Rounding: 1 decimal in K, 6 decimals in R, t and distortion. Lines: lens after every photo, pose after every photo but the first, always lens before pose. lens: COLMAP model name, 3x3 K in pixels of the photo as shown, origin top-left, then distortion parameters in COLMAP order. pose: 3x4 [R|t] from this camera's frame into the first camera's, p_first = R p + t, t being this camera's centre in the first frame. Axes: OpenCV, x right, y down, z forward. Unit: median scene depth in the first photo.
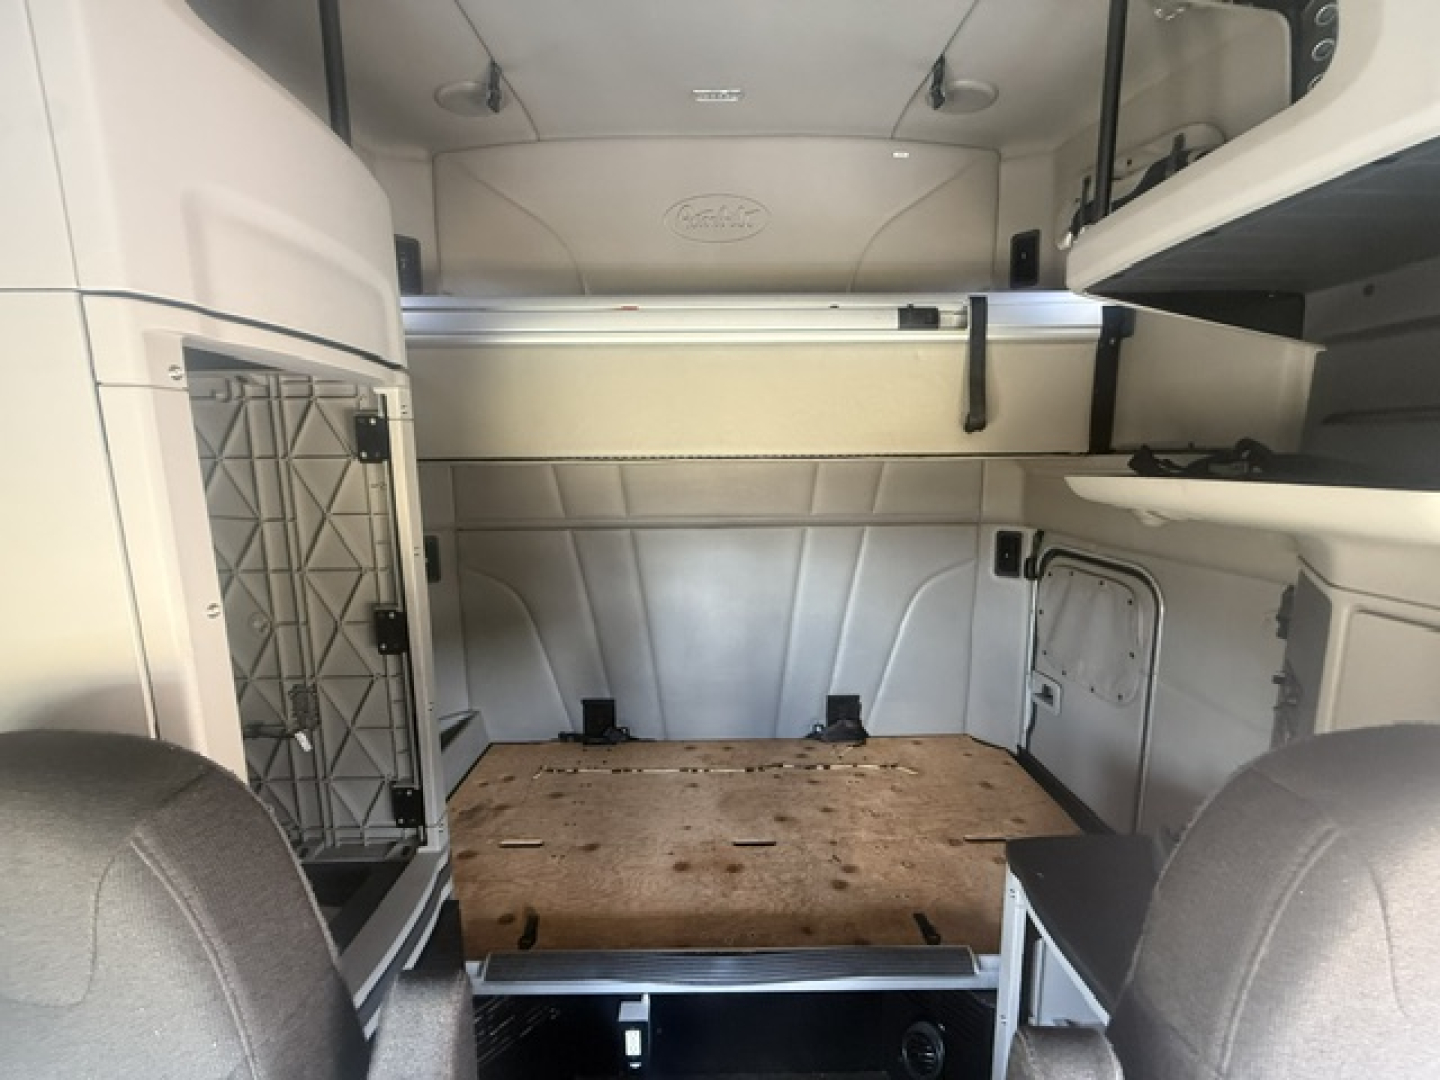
lens RADIAL K [[573.8, 0, 715.8], [0, 573.8, 538.5], [0, 0, 1]] dist [-0.000705, -0.000445]
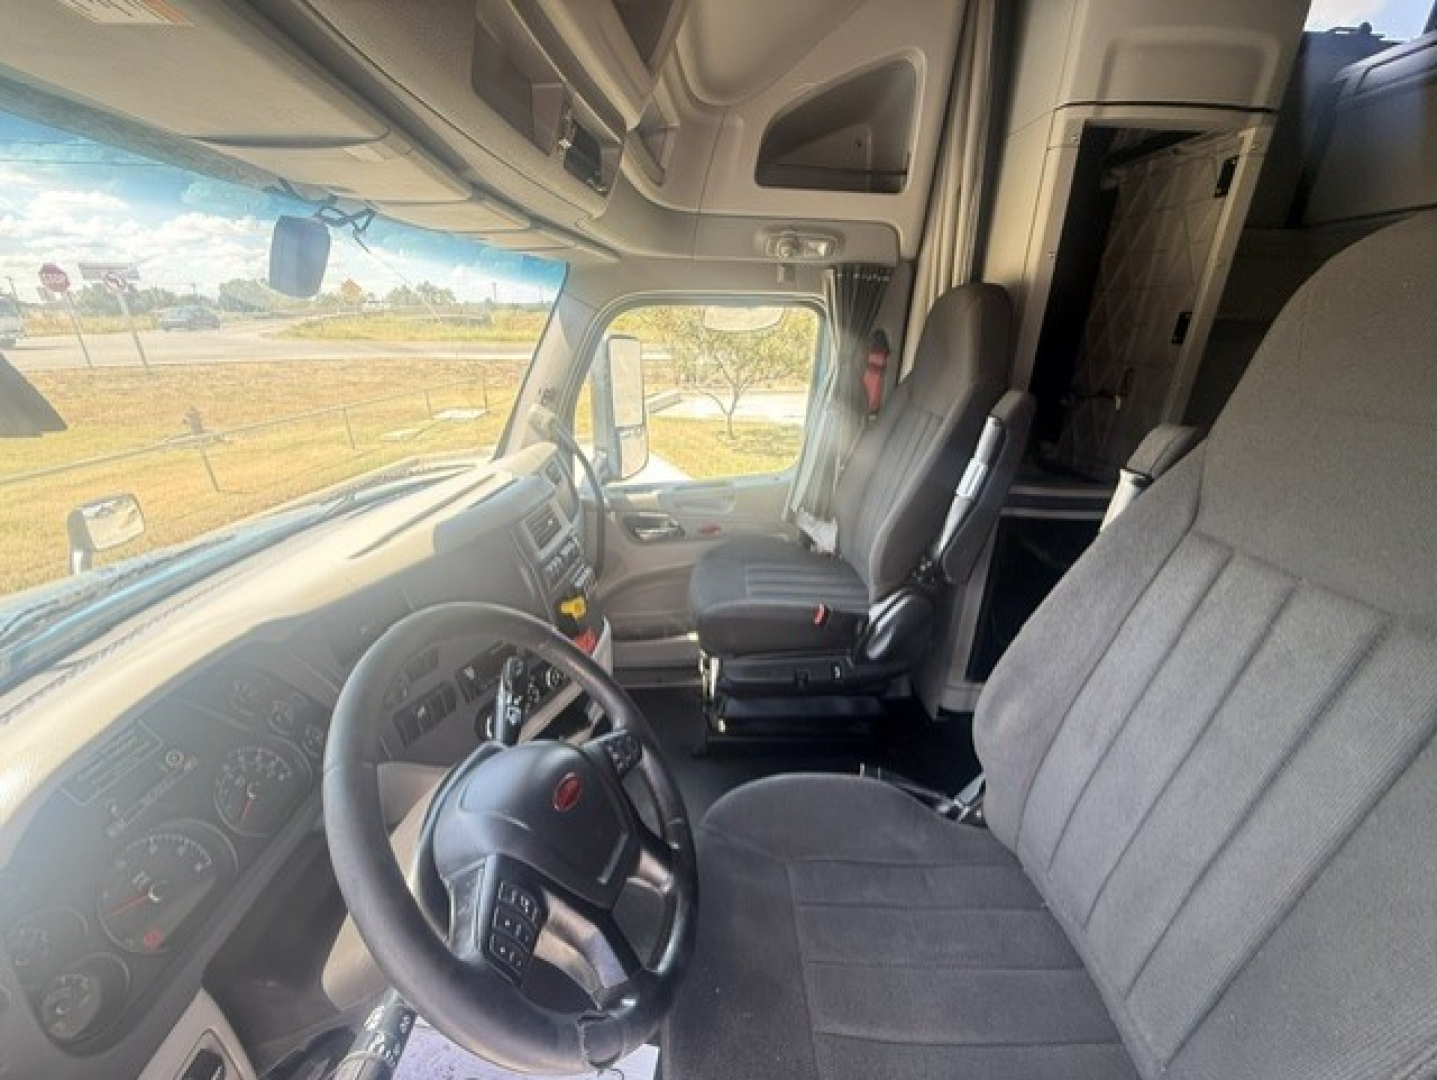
lens RADIAL K [[572.6, 0, 714.3], [0, 572.6, 538.5], [0, 0, 1]] dist [-0.000705, -0.000445]
pose [[0.008015, 0.364671, -0.931102, 0.558060], [-0.169894, 0.918091, 0.358113, 0.192488], [0.985430, 0.155318, 0.069314, -0.111022]]
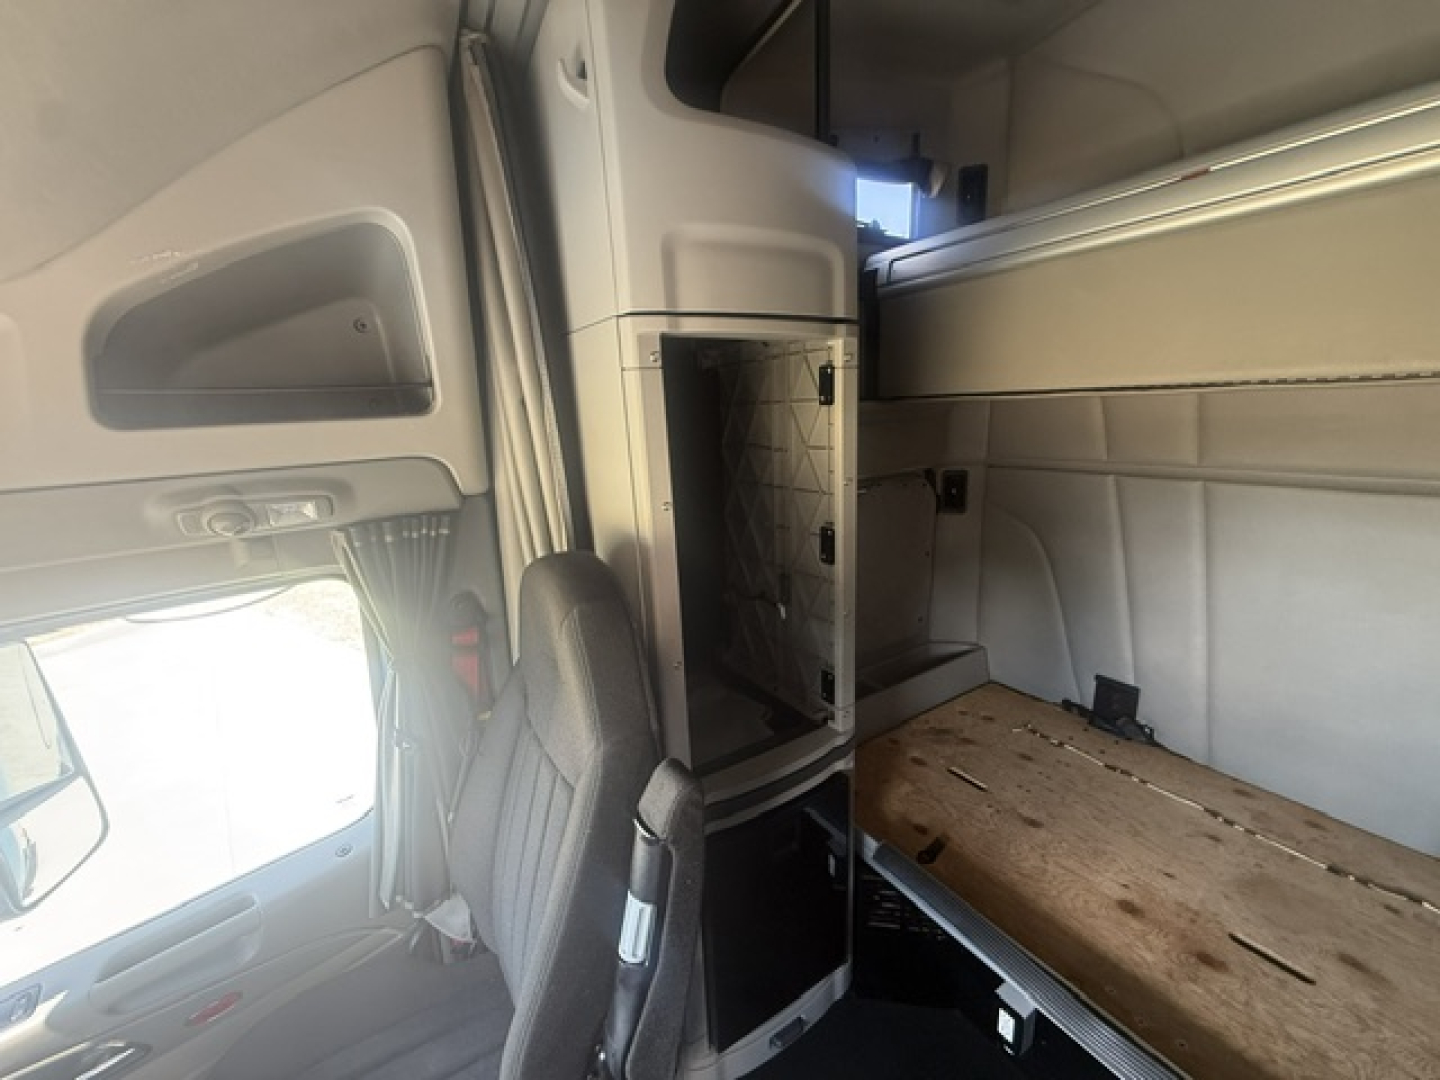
lens RADIAL K [[573.8, 0, 715.8], [0, 573.8, 538.5], [0, 0, 1]] dist [-0.000705, -0.000445]
pose [[0.526501, 0.179625, -0.830983, 0.183354], [-0.077085, 0.983486, 0.163750, -0.019695], [0.846673, -0.022159, 0.531652, 0.083300]]
